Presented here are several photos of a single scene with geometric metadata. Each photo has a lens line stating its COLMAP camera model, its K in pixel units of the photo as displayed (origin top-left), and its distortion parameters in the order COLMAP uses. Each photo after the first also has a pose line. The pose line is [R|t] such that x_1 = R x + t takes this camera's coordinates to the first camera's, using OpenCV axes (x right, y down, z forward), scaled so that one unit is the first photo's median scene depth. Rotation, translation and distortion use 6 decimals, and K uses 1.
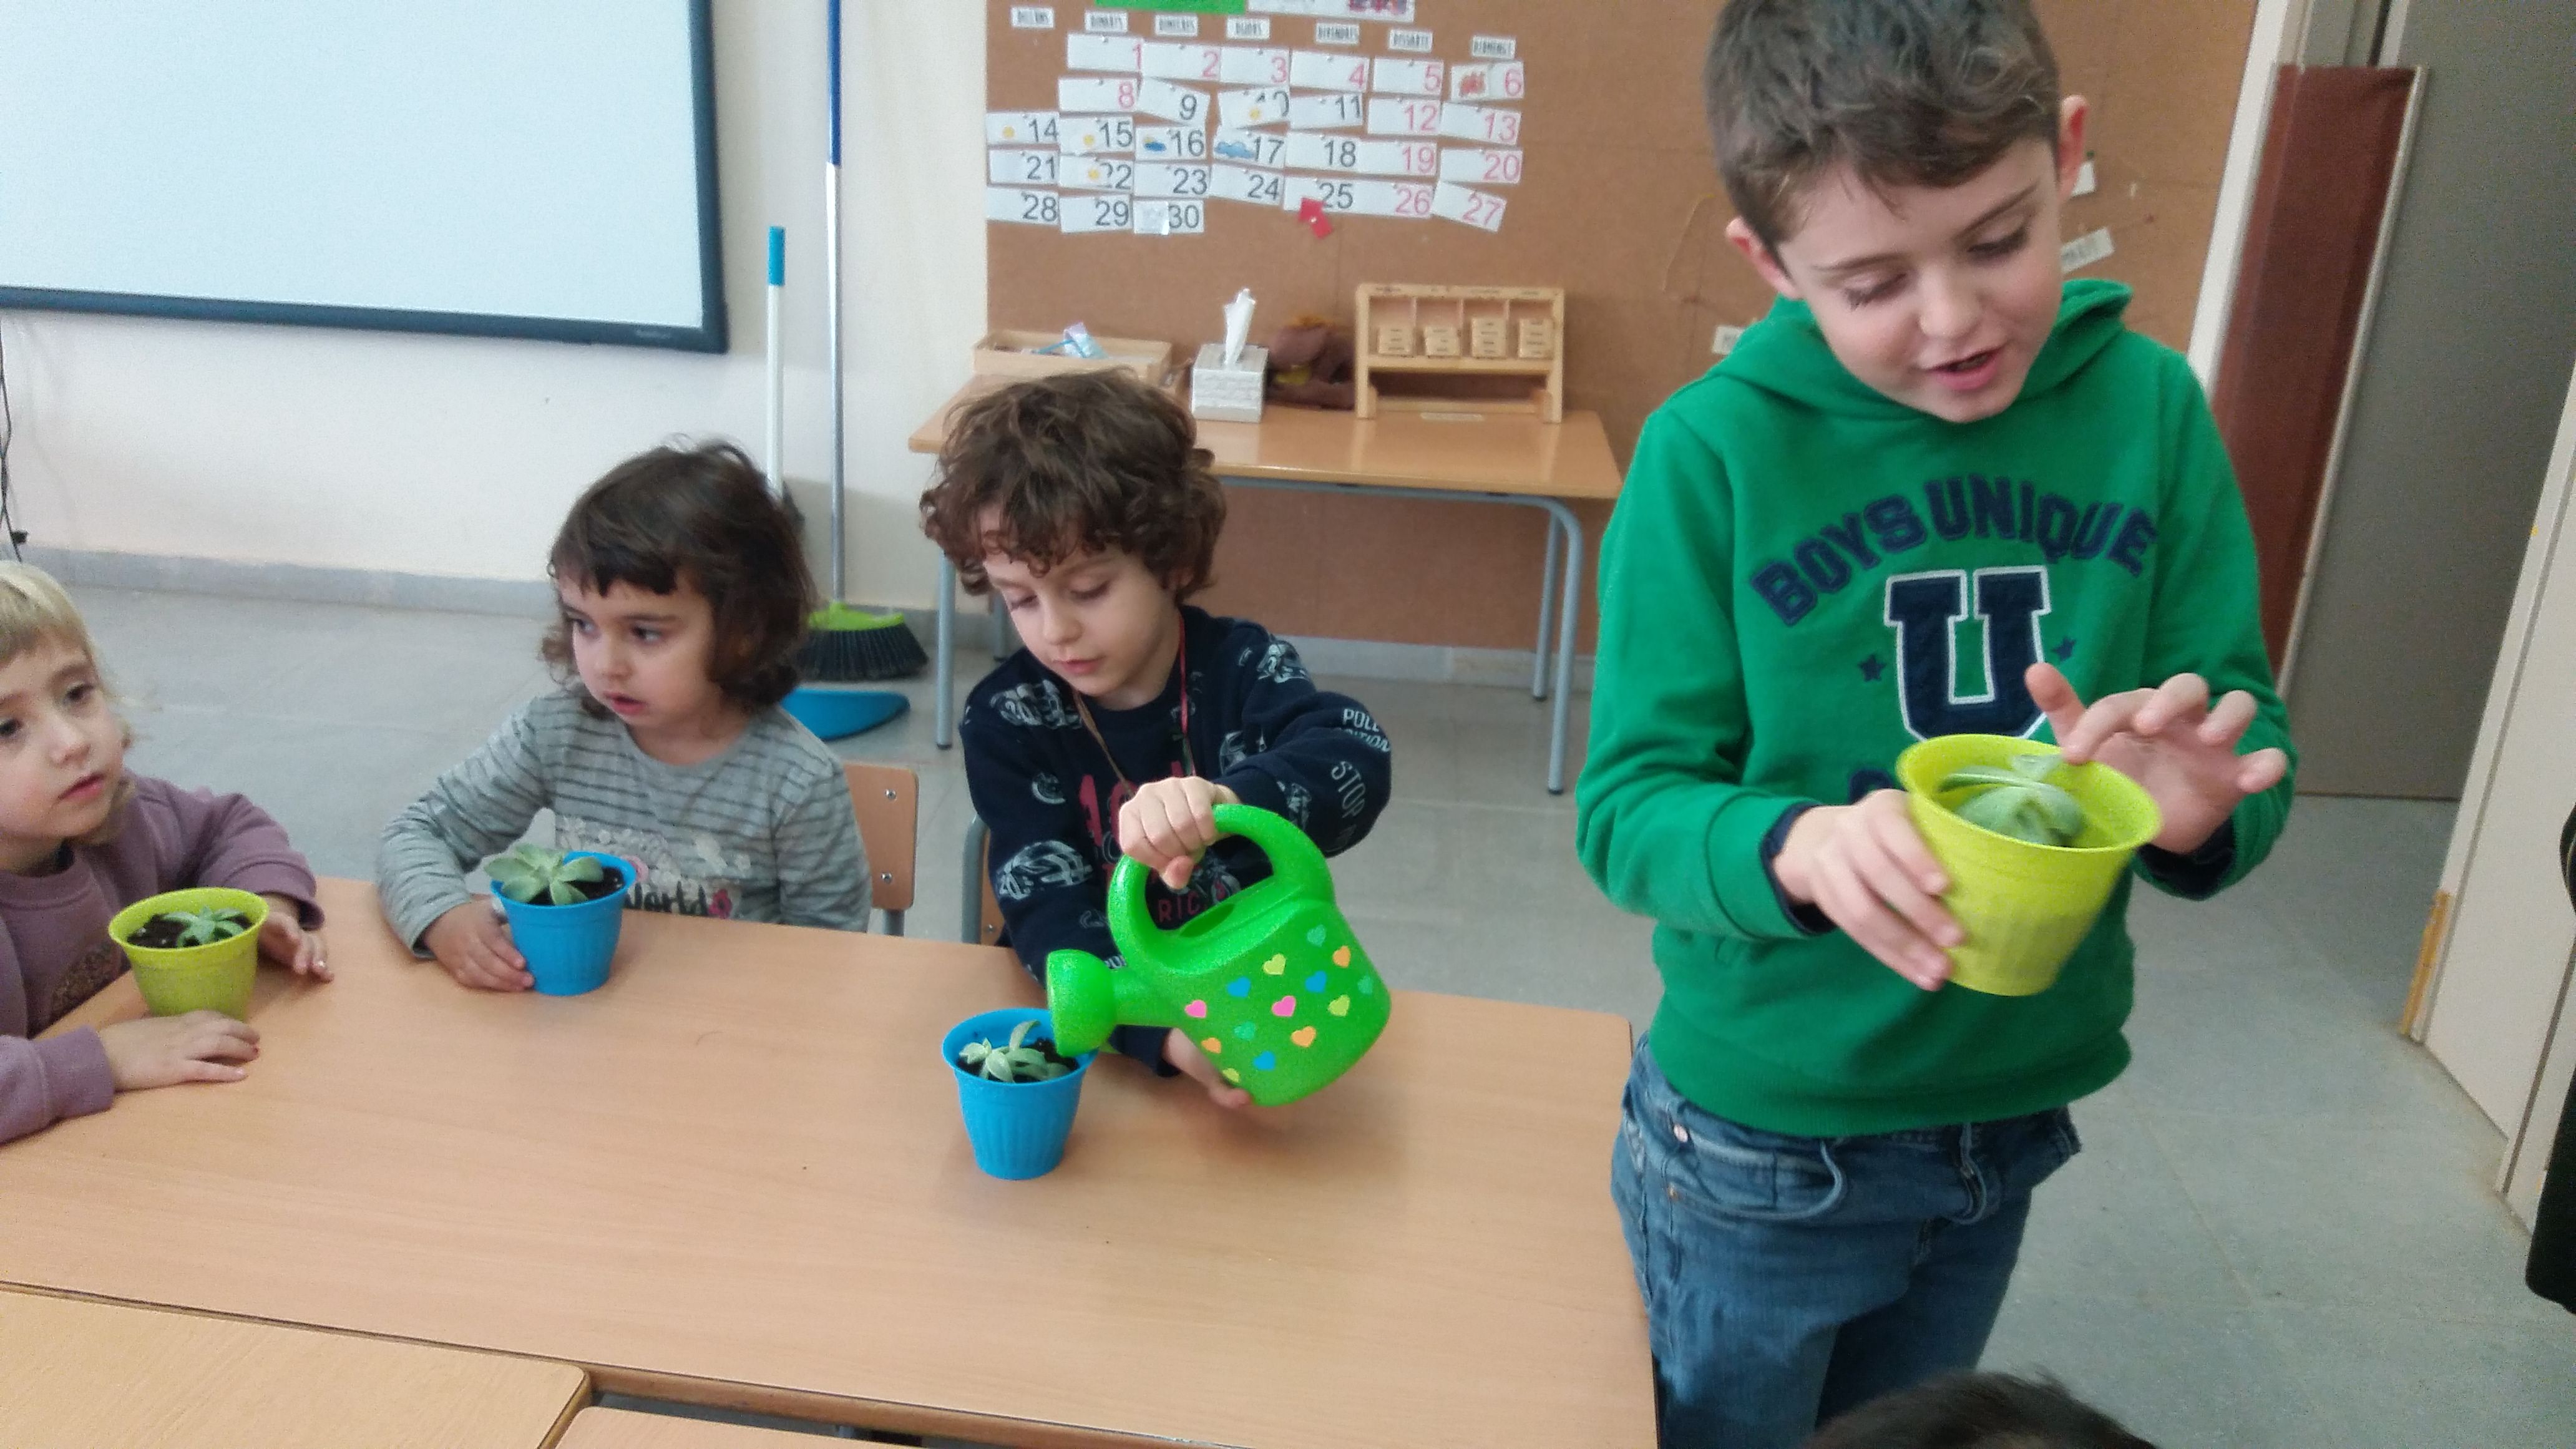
lens RADIAL K [[2074.4, 0, 1299.2], [0, 2074.4, 726.5], [0, 0, 1]] dist [-0.007866, -0.007578]
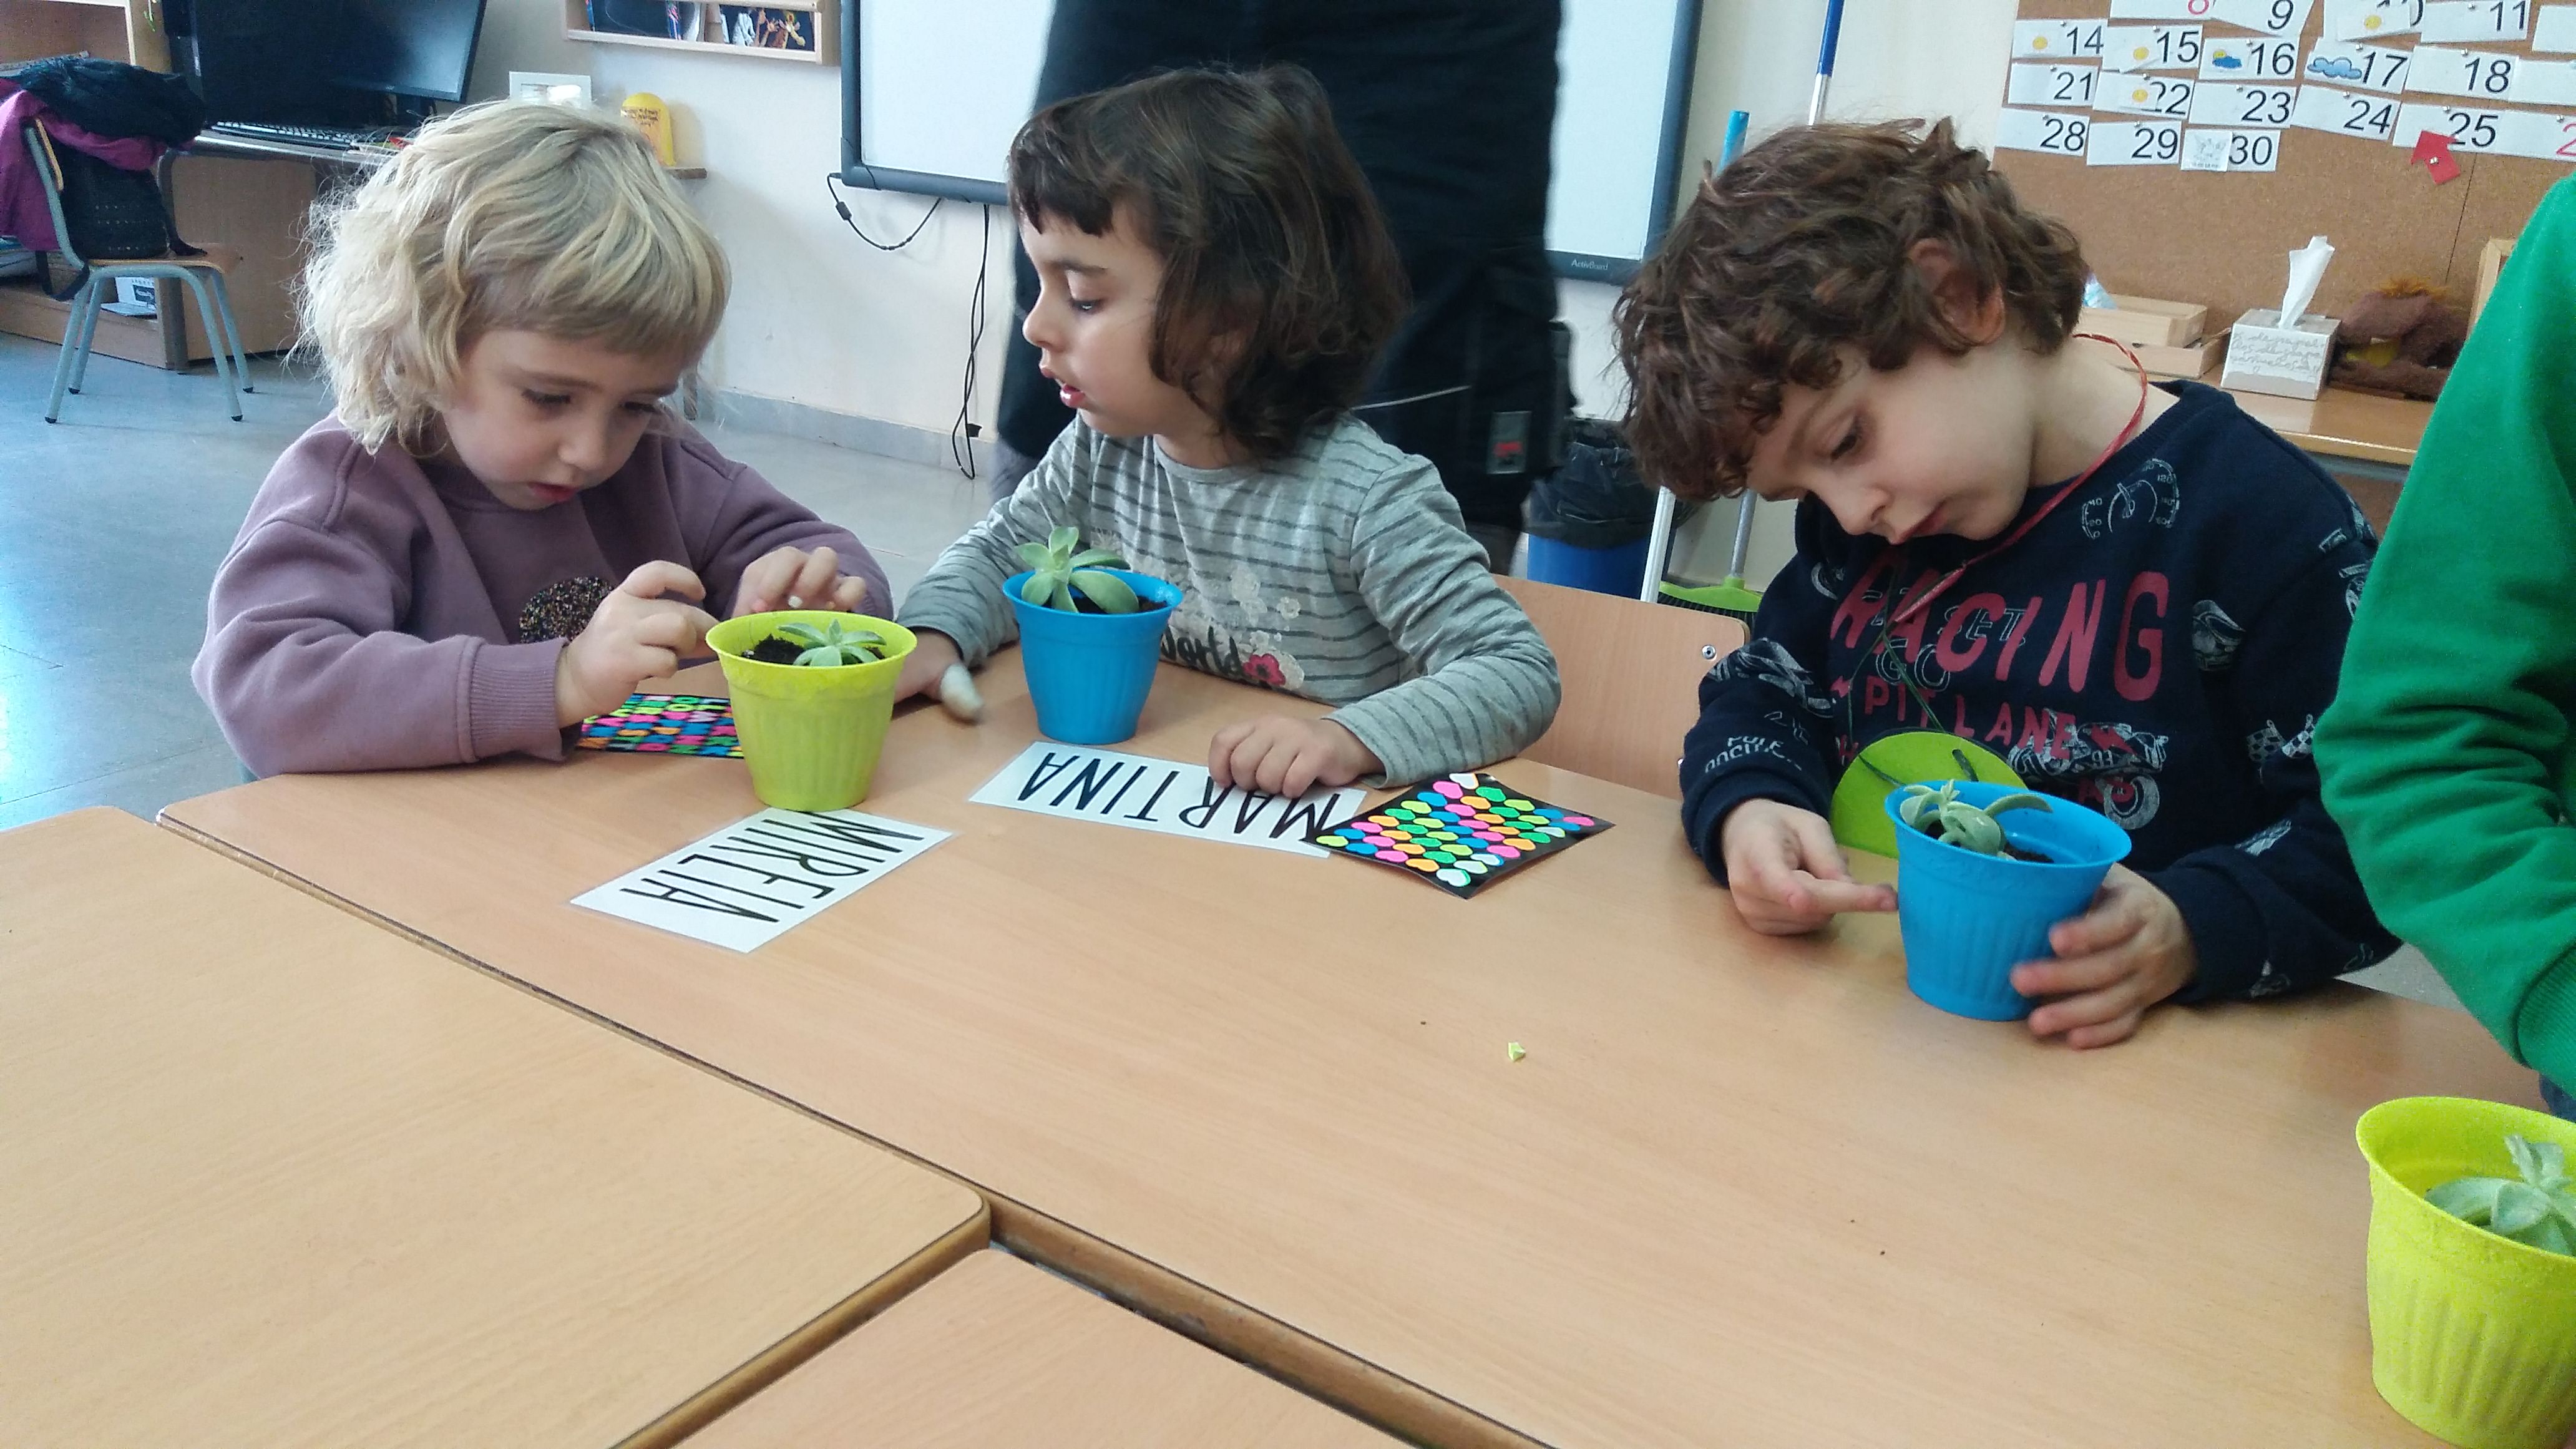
lens RADIAL K [[2074.4, 0, 1299.2], [0, 2074.4, 726.5], [0, 0, 1]] dist [-0.007866, -0.007578]
pose [[0.891253, 0.155558, -0.425992, -0.008968], [-0.182206, 0.983009, -0.022246, 0.055252], [0.415293, 0.097445, 0.904453, 0.154440]]
